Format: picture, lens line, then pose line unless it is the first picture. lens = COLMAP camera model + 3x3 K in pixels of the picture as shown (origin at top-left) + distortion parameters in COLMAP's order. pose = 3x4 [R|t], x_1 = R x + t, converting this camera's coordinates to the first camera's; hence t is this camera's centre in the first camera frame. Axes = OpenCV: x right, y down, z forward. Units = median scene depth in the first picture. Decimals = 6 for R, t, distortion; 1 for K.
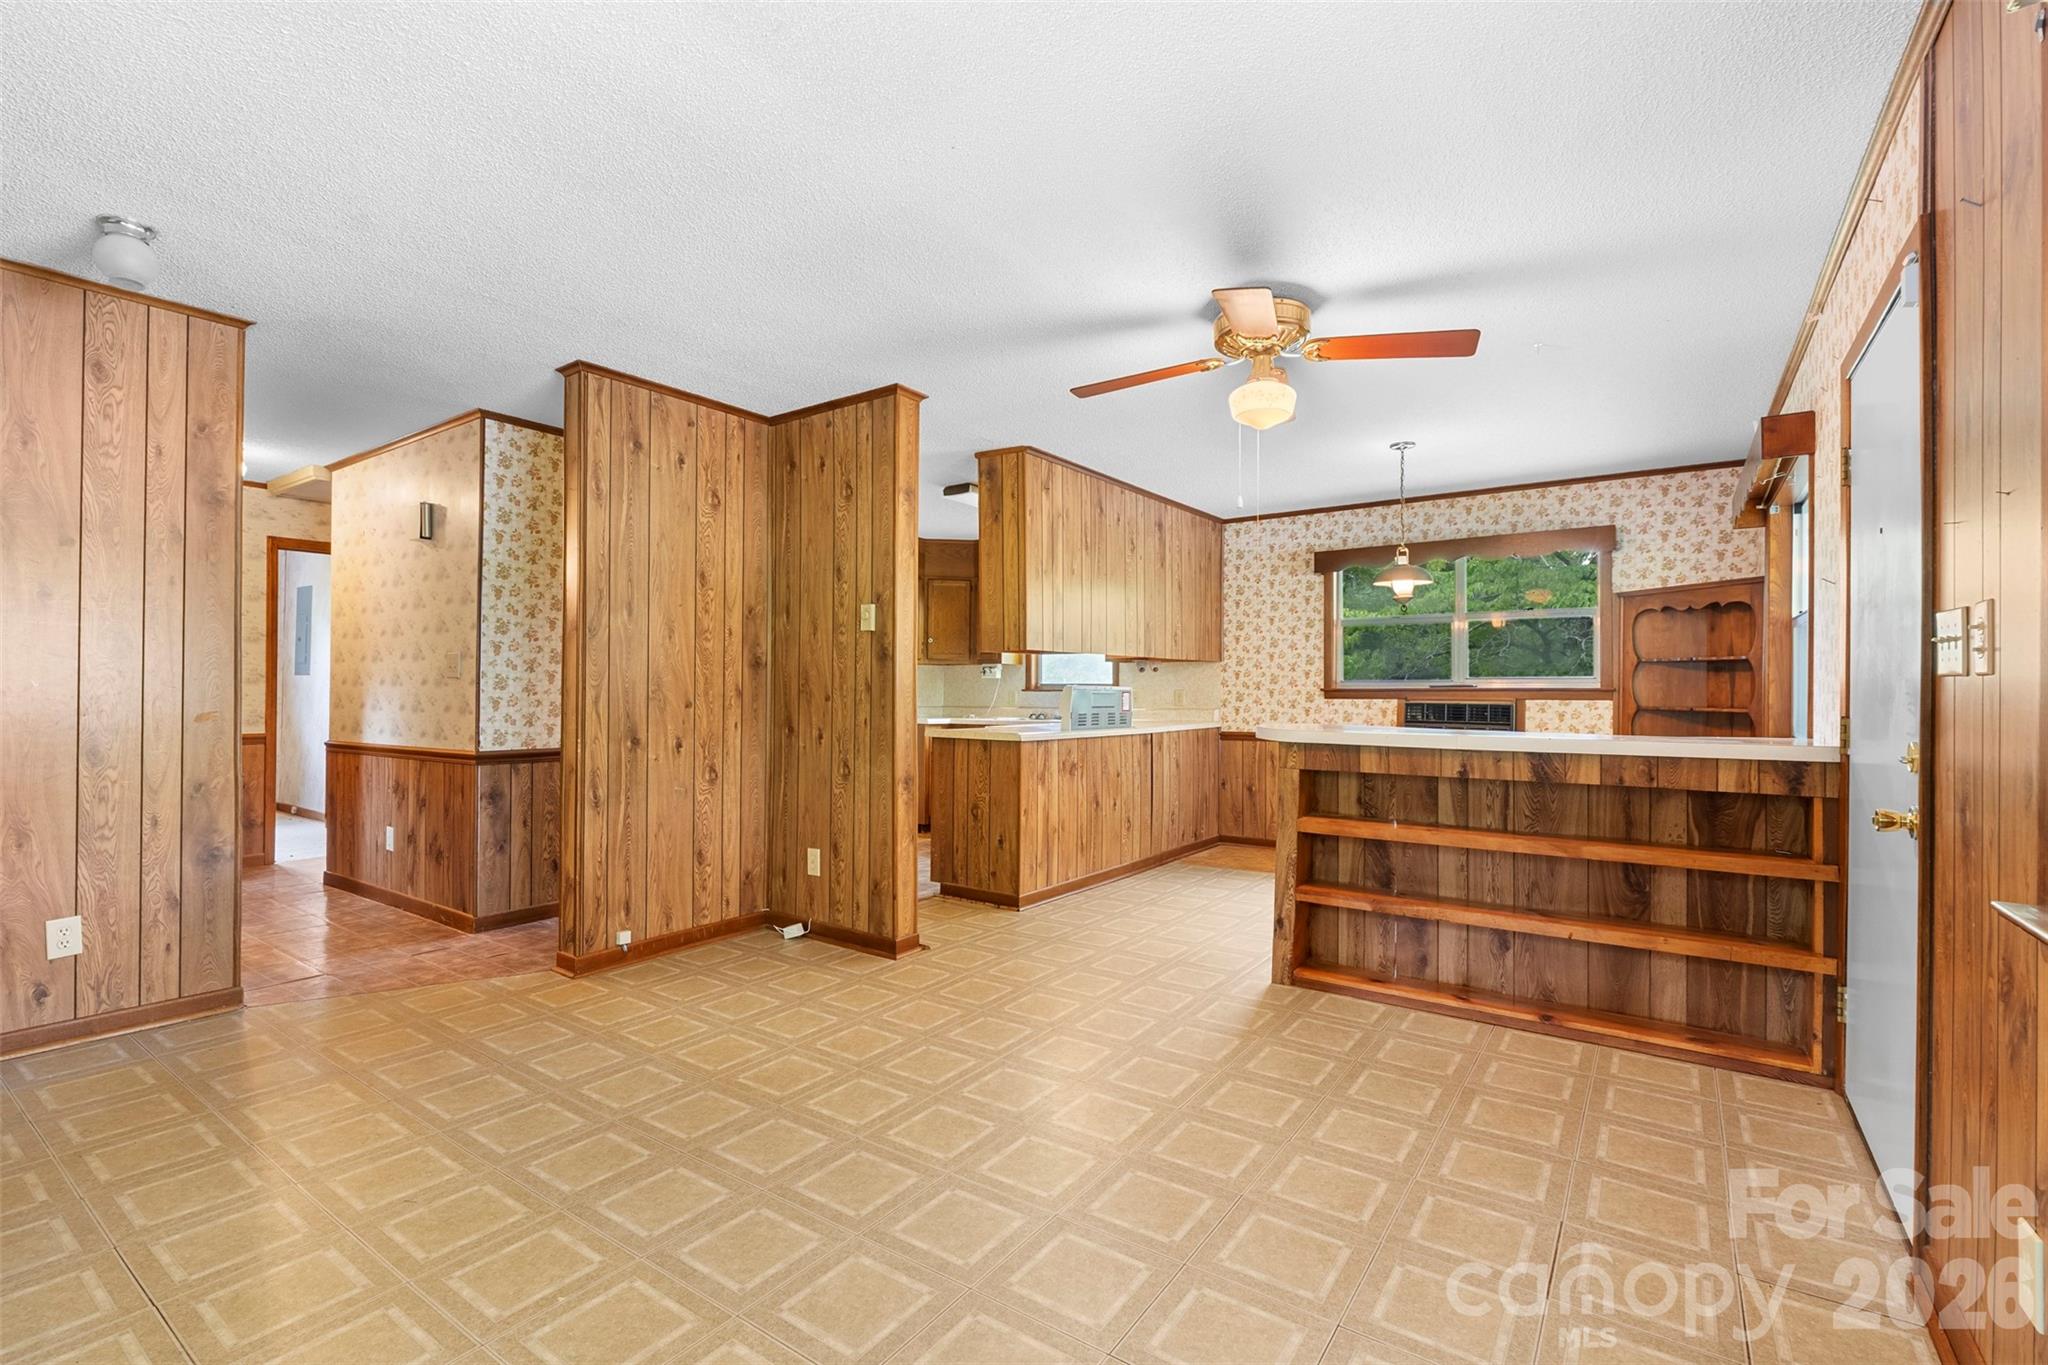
lens RADIAL K [[913.5, 0, 1023.8], [0, 913.5, 673.3], [0, 0, 1]] dist [-0.009465, -0.000394]
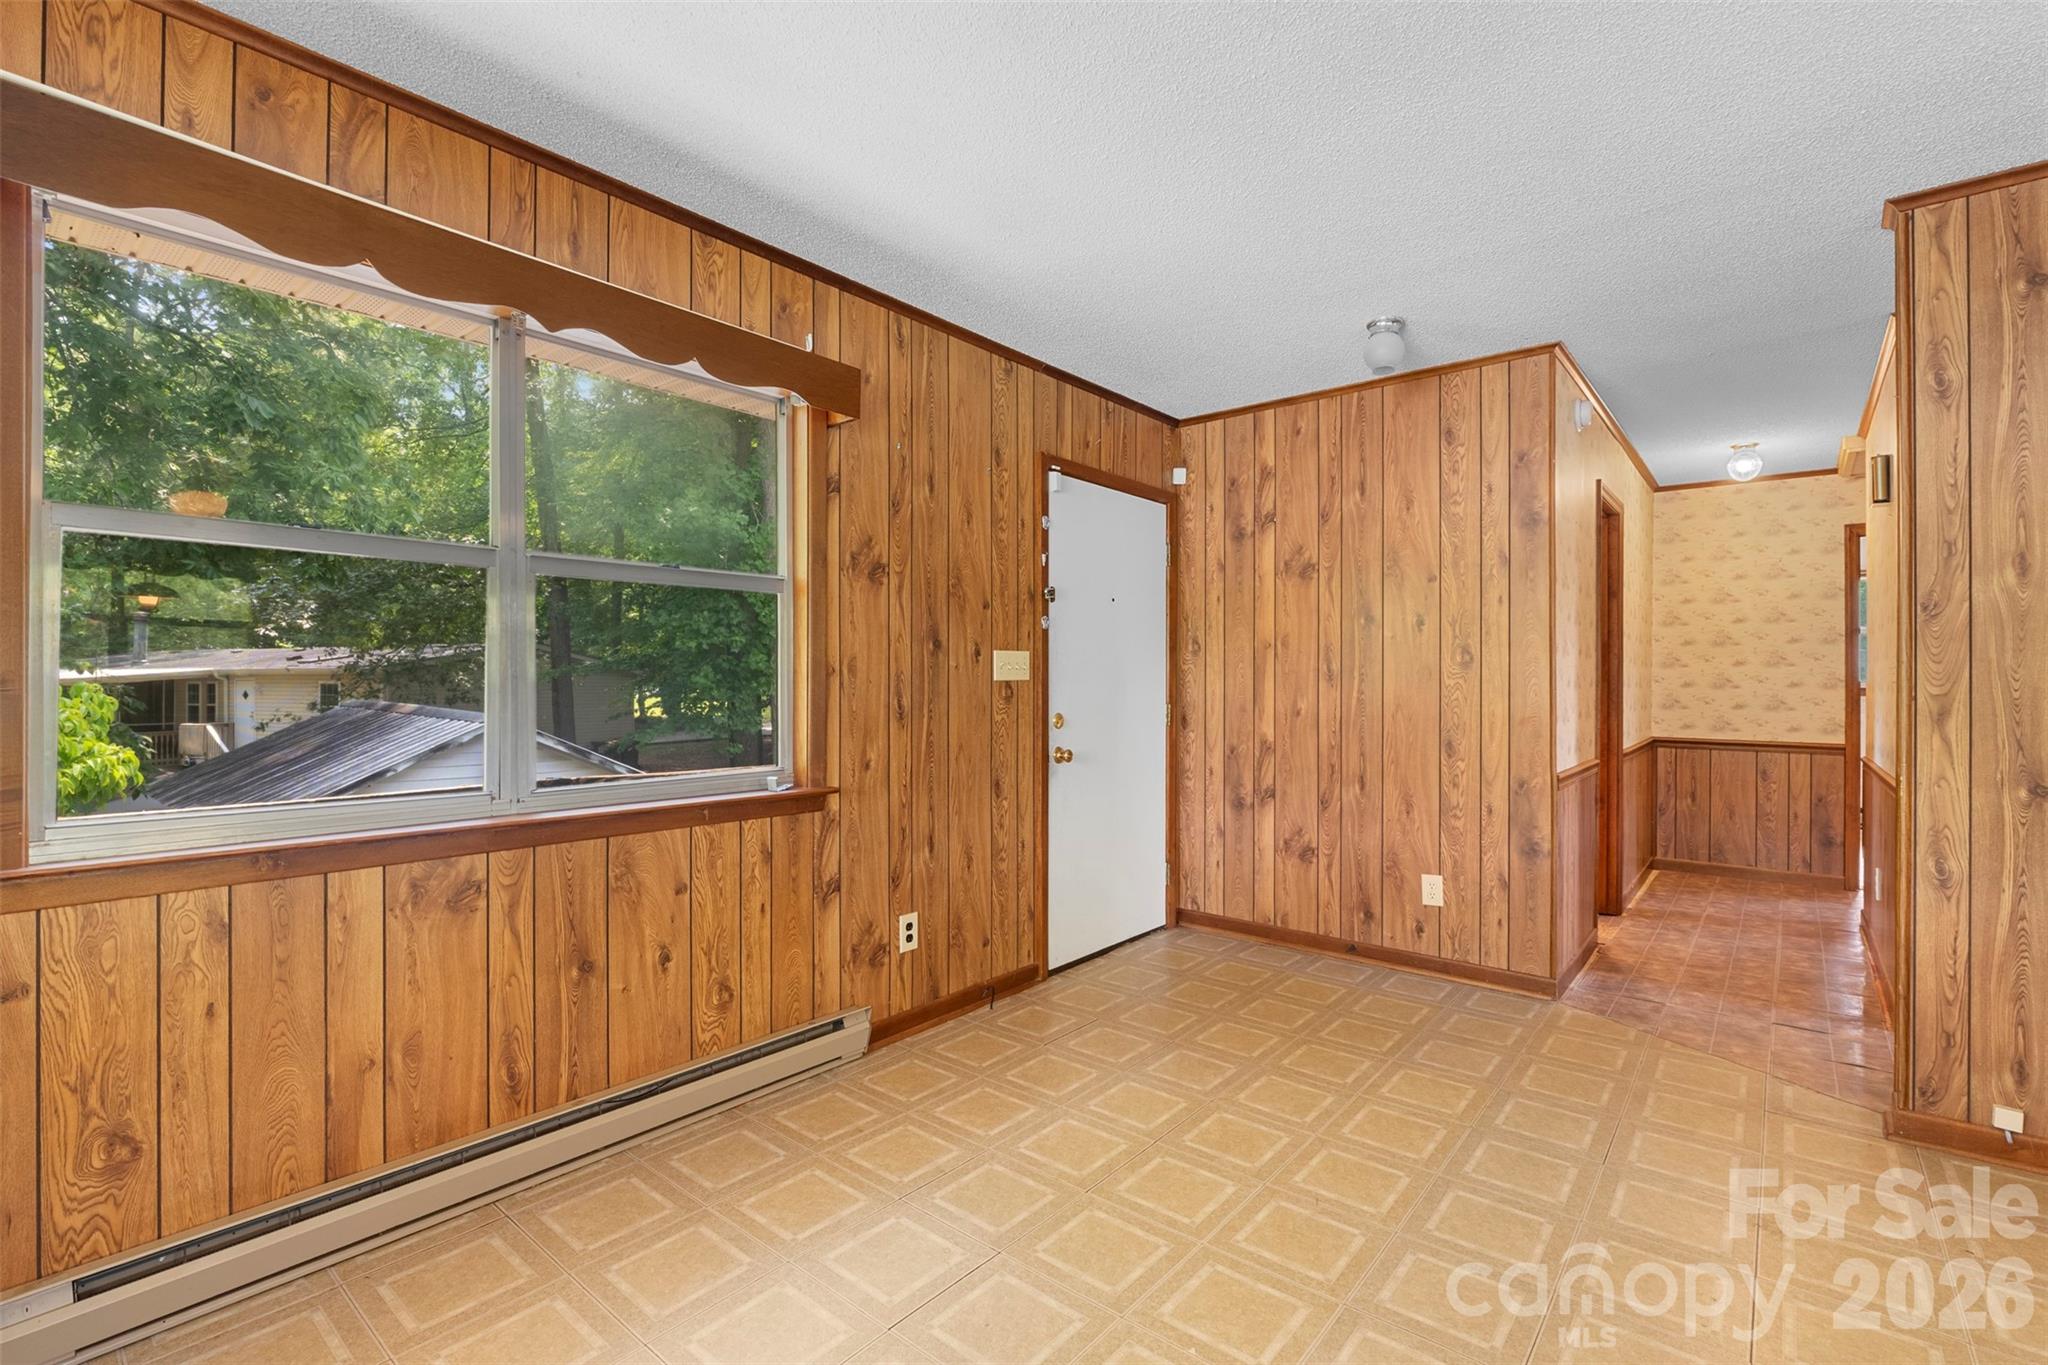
lens RADIAL K [[913.5, 0, 1023.8], [0, 913.5, 673.3], [0, 0, 1]] dist [-0.009465, -0.000394]
pose [[-0.082678, -0.014688, -0.996468, 0.172440], [0.012340, 0.999800, -0.015761, 0.000565], [0.996500, -0.013600, -0.082480, 0.348340]]
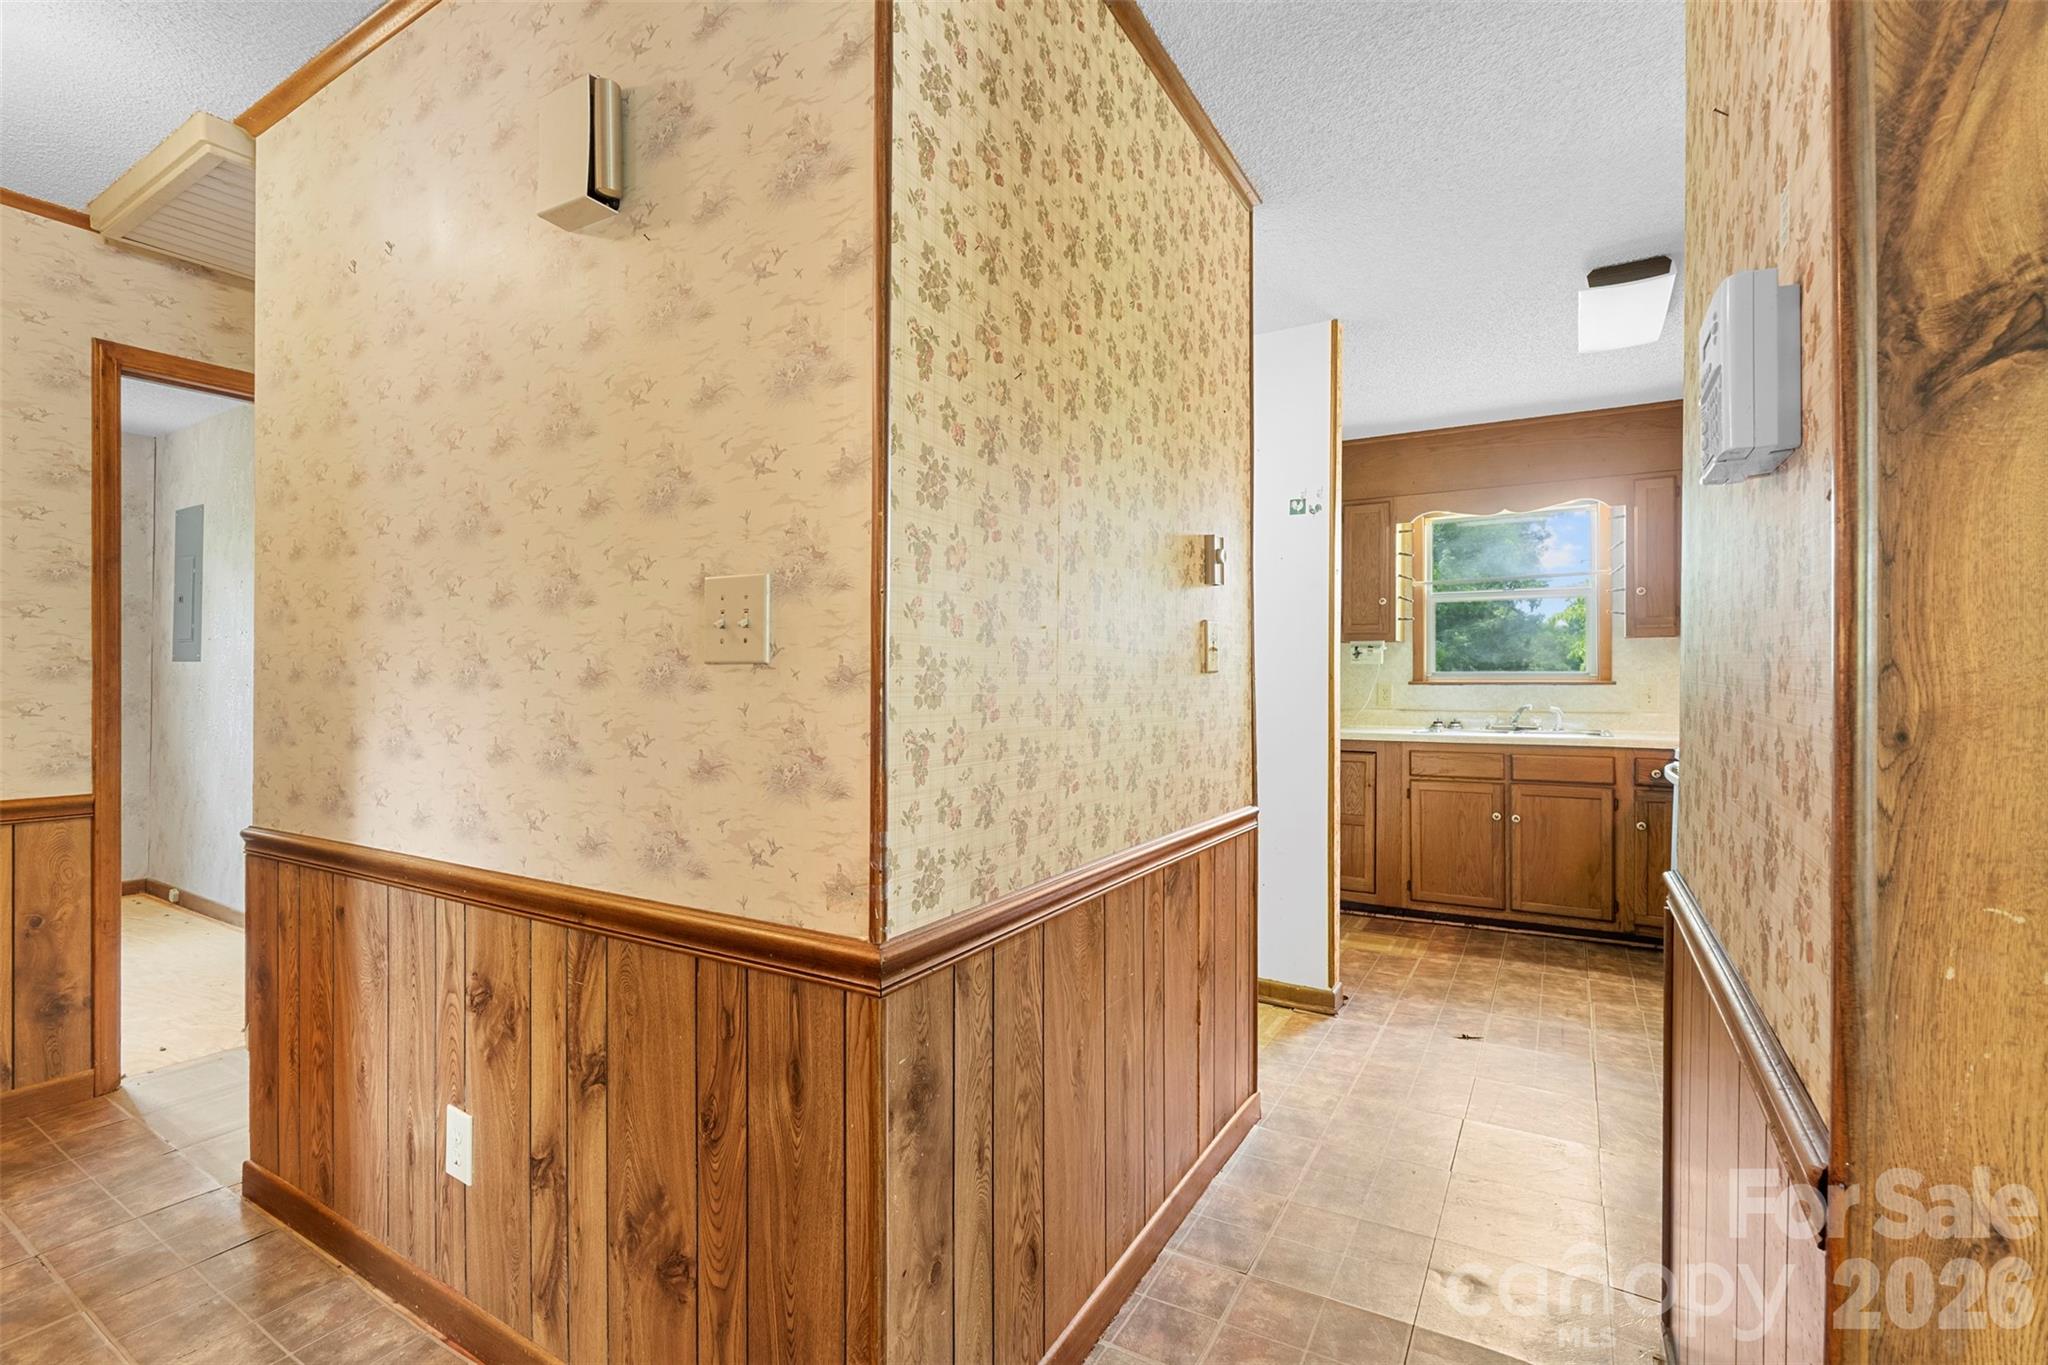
lens RADIAL K [[913.5, 0, 1023.8], [0, 913.5, 673.3], [0, 0, 1]] dist [-0.009465, -0.000394]
pose [[0.997494, -0.000261, 0.070751, -0.562850], [-0.000647, 0.999918, 0.012815, 0.004556], [-0.070748, -0.012829, 0.997412, 0.716927]]
